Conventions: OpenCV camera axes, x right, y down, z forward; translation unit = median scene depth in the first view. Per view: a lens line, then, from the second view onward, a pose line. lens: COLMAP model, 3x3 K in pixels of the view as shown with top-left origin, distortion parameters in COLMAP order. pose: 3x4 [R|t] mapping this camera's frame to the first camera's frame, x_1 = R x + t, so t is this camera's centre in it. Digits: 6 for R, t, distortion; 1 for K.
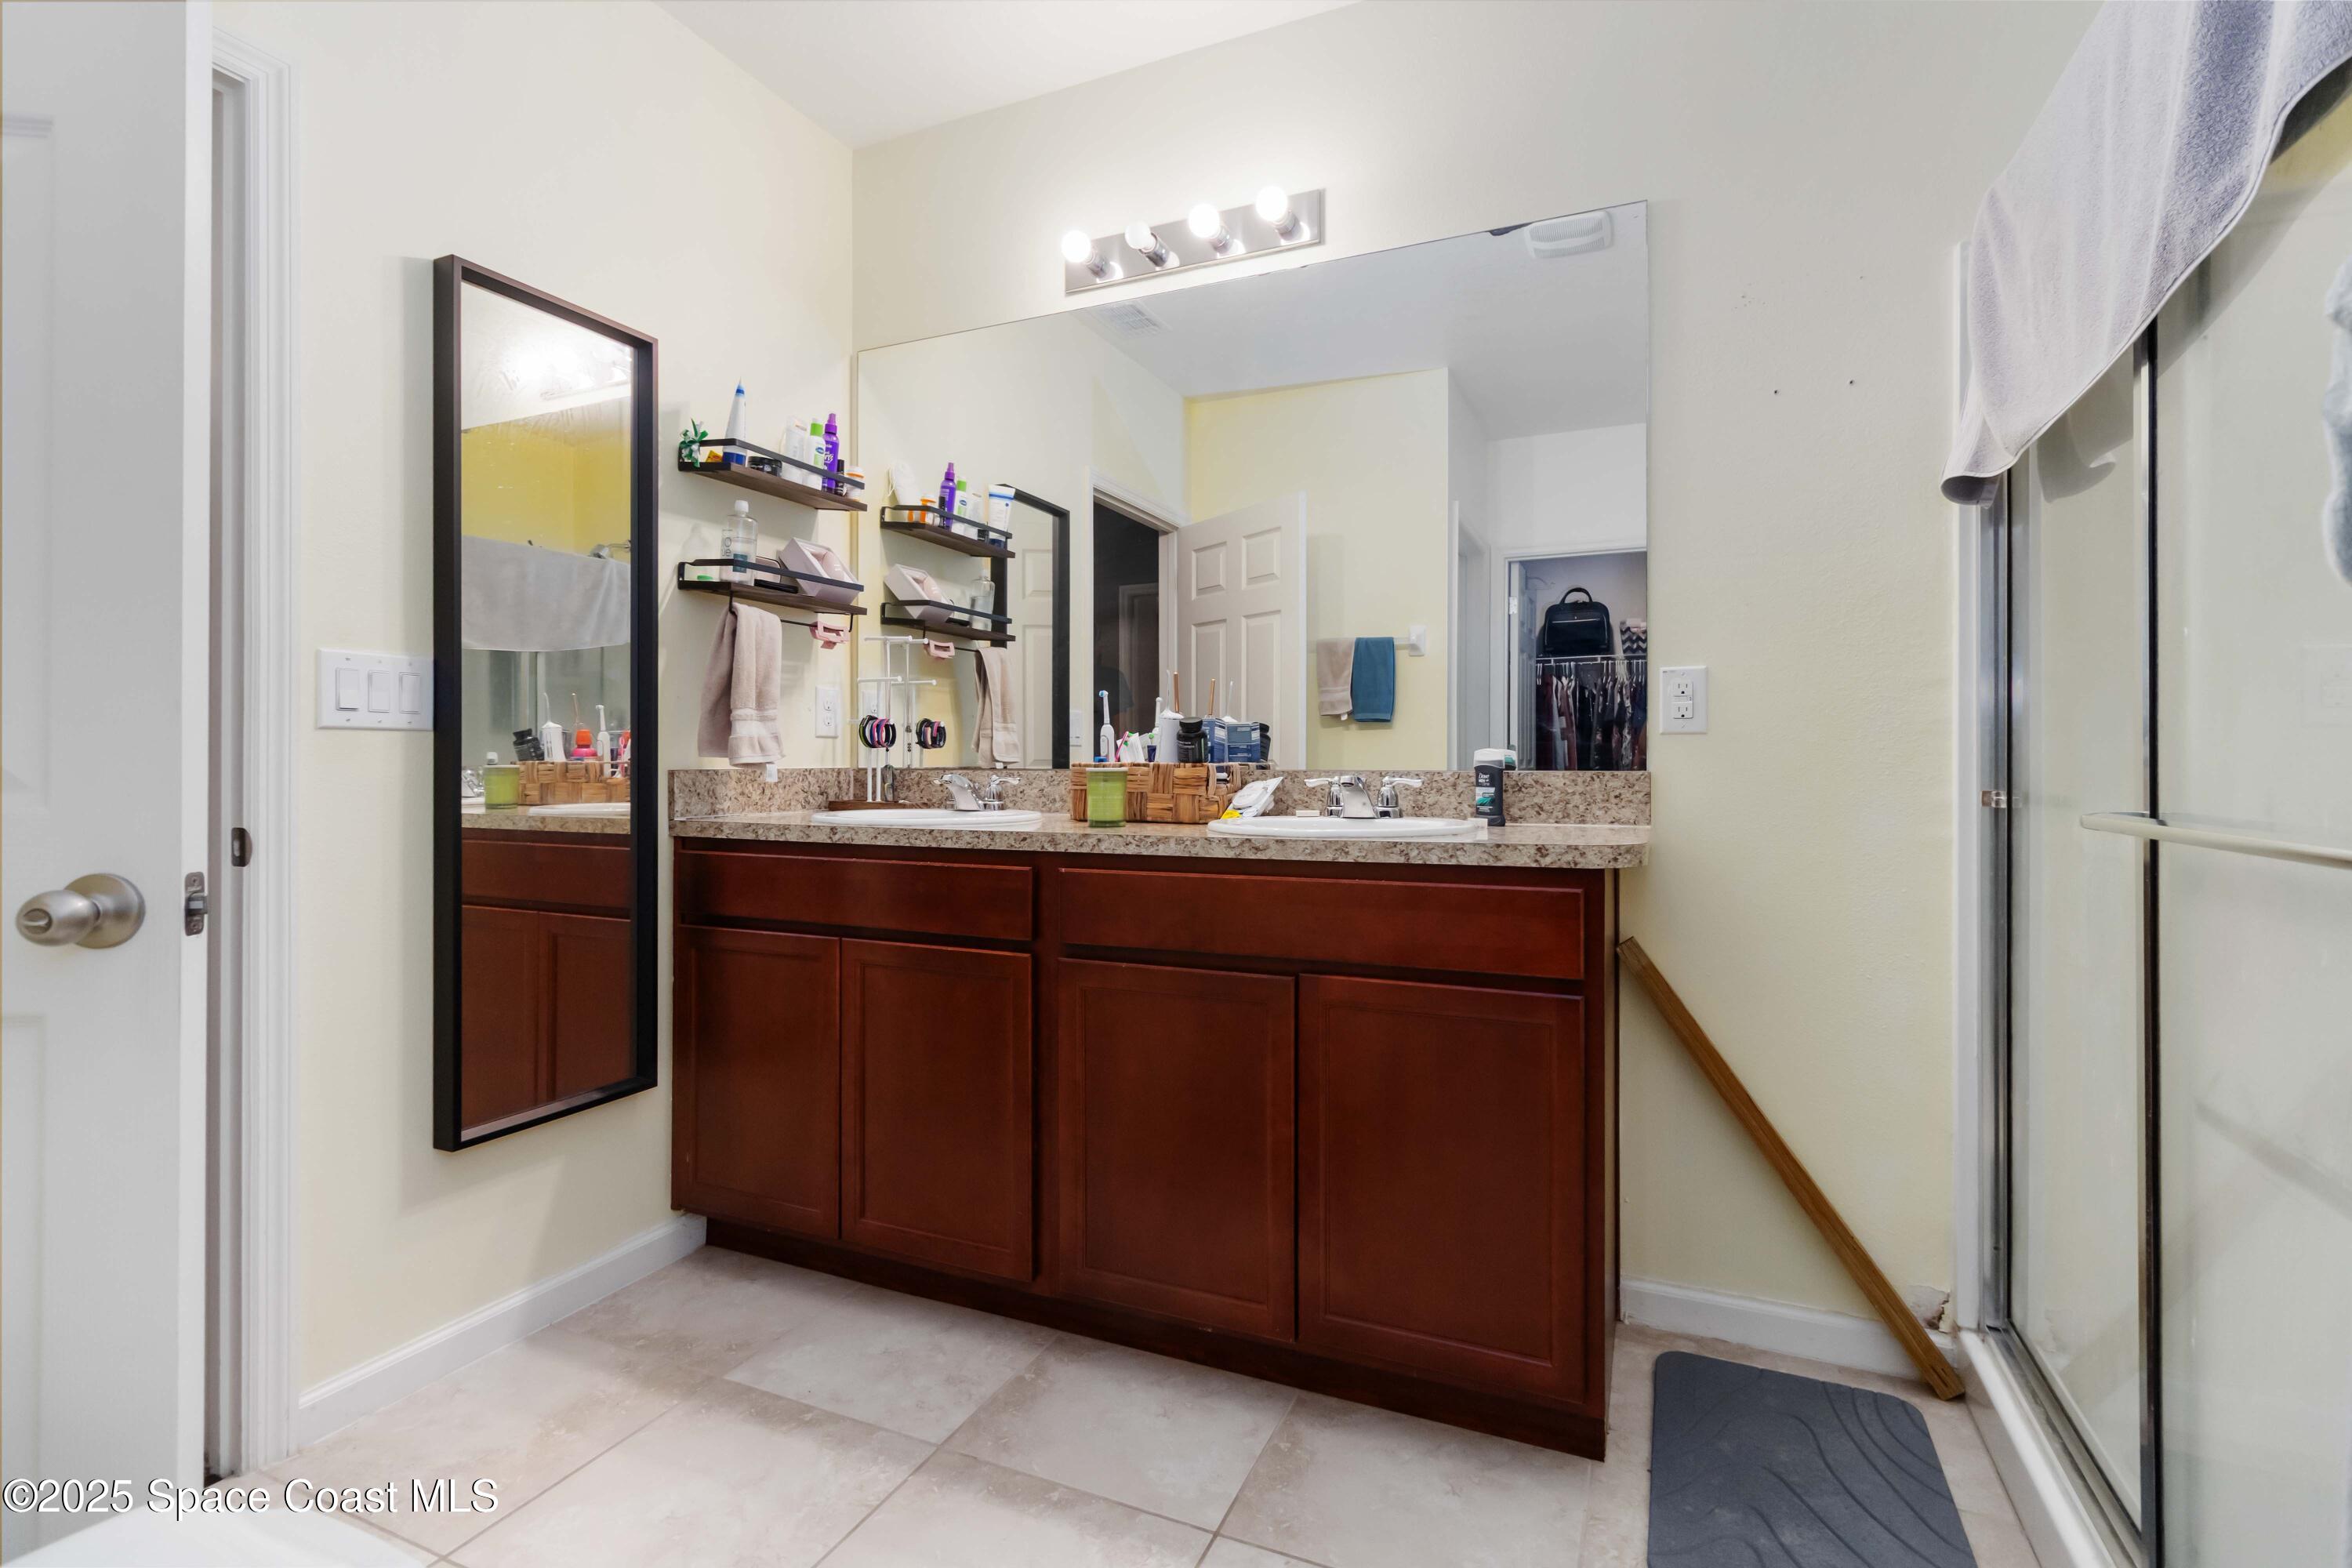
lens RADIAL K [[1095.8, 0, 1182.6], [0, 1095.8, 772.6], [0, 0, 1]] dist [0.001002, 0.001643]
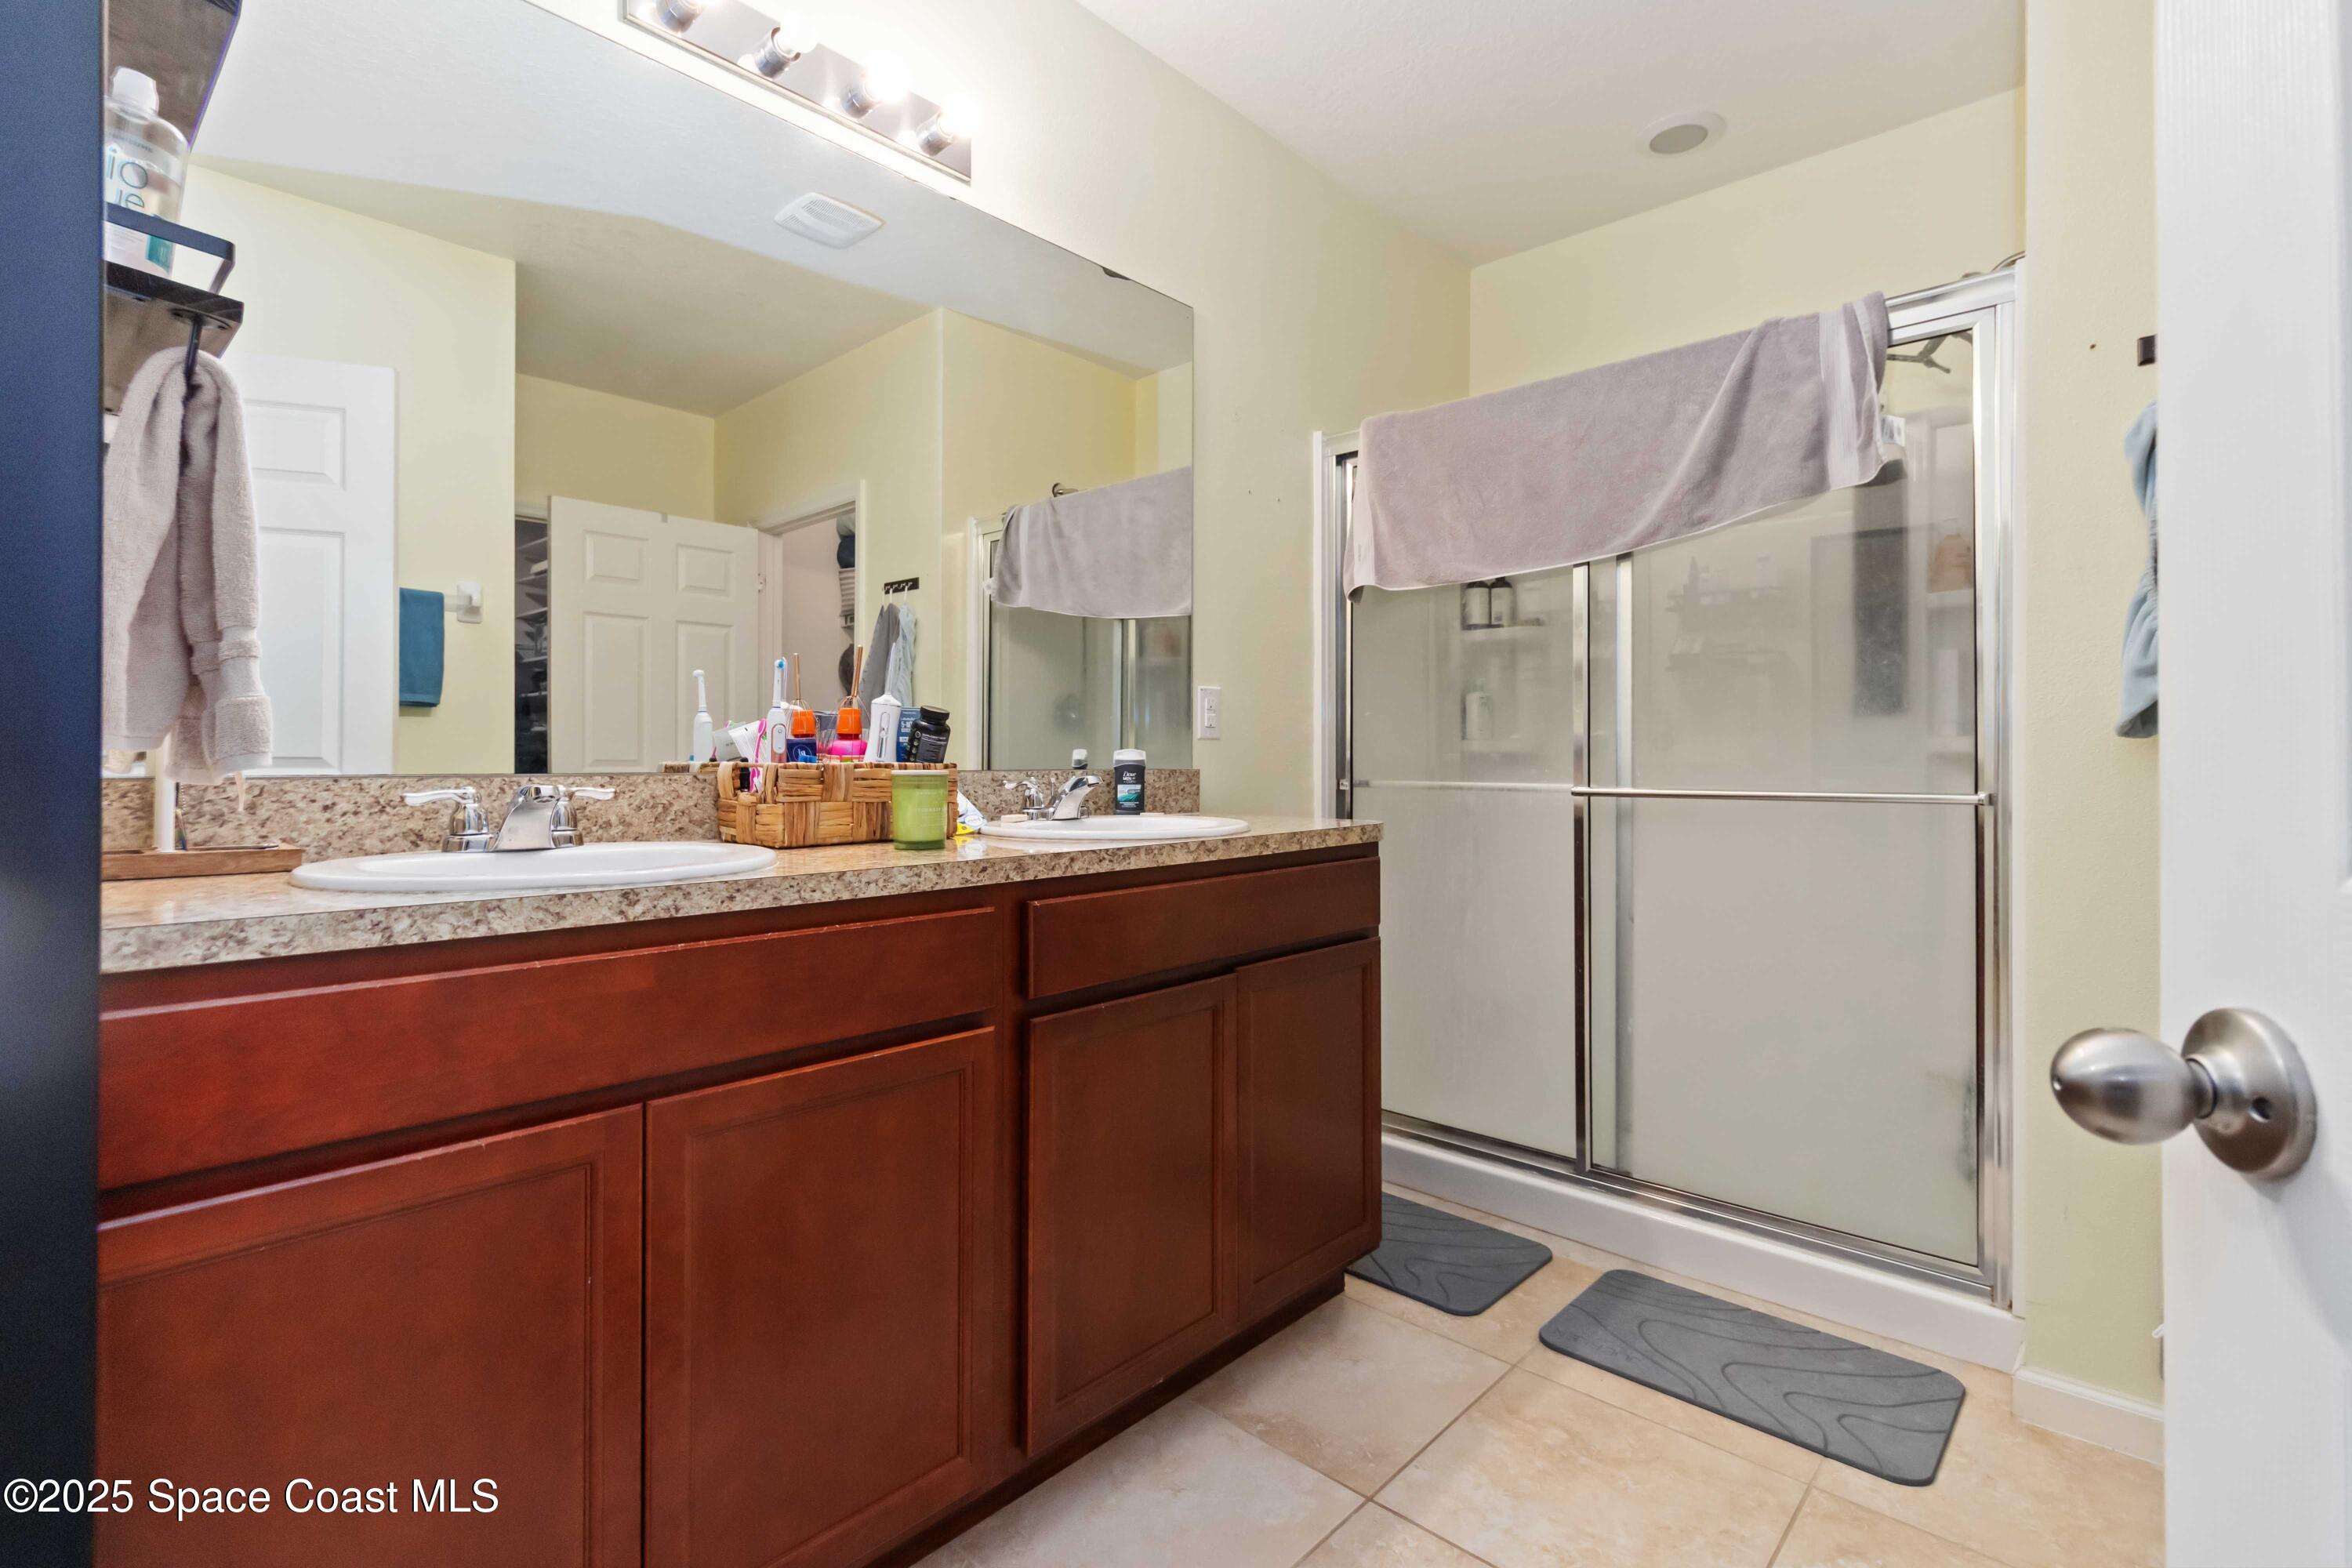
lens RADIAL K [[1095.8, 0, 1181.2], [0, 1095.8, 767.0], [0, 0, 1]] dist [0.001002, 0.001643]
pose [[0.311287, -0.005466, 0.950300, -0.774216], [0.008625, 0.999959, 0.002926, -0.007388], [-0.950277, 0.007286, 0.311321, 0.640258]]
